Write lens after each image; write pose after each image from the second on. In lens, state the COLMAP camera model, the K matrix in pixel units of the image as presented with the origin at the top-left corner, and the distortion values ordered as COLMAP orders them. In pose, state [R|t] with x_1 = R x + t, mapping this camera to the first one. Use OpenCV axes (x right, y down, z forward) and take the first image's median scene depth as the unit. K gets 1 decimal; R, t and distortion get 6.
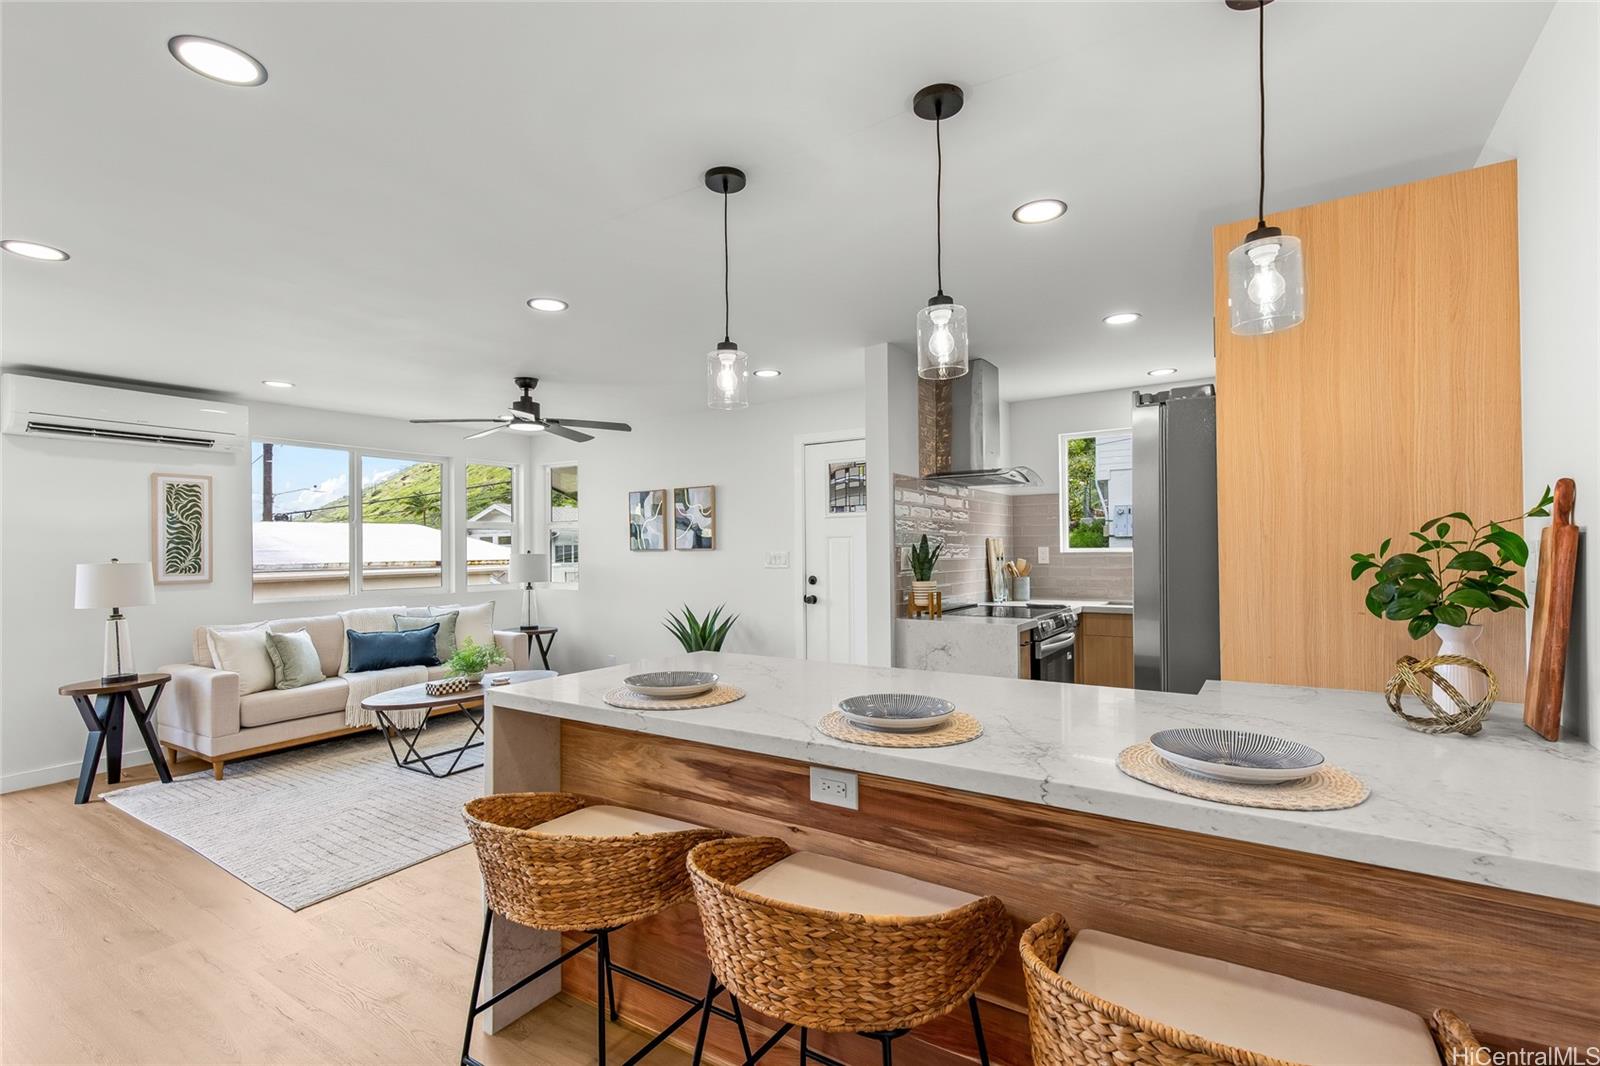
lens RADIAL K [[720.6, 0, 792.8], [0, 720.6, 545.4], [0, 0, 1]] dist [0.004355, 0.001146]
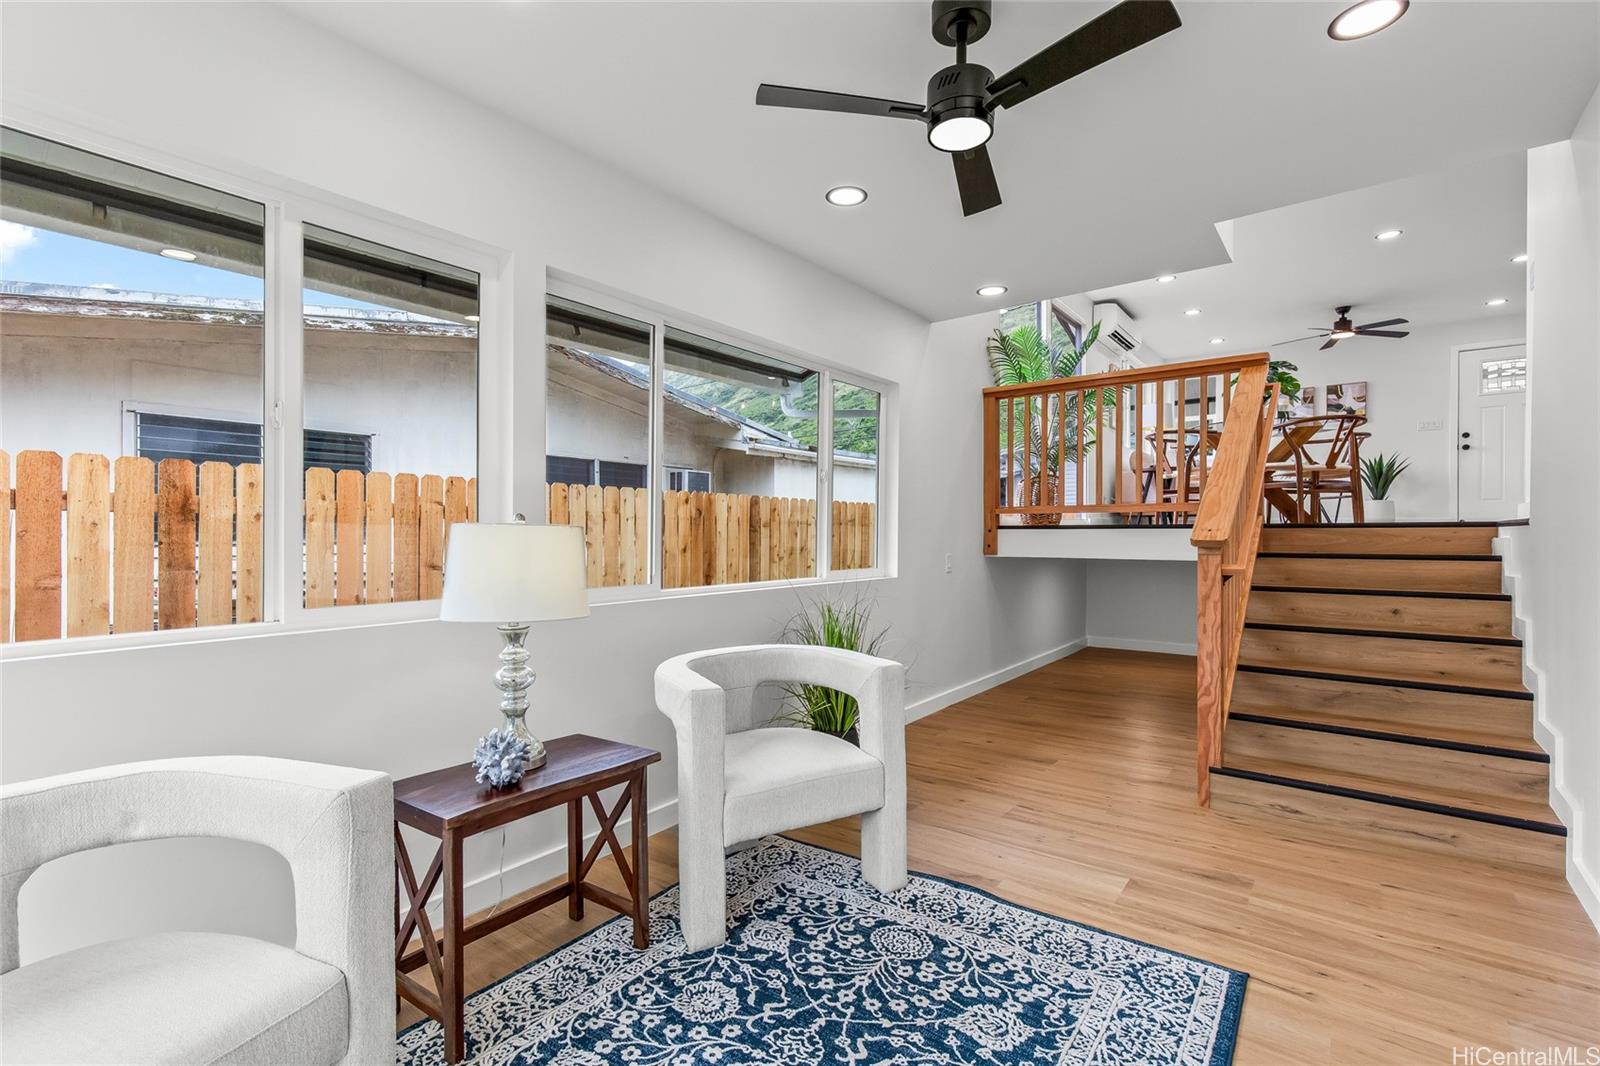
lens RADIAL K [[720.6, 0, 815.4], [0, 720.6, 533.1], [0, 0, 1]] dist [0.004355, 0.001146]
pose [[0.996870, 0.016830, -0.077244, -1.478069], [-0.015648, 0.999751, 0.015891, 0.301395], [0.077492, -0.014633, 0.996886, -0.834721]]
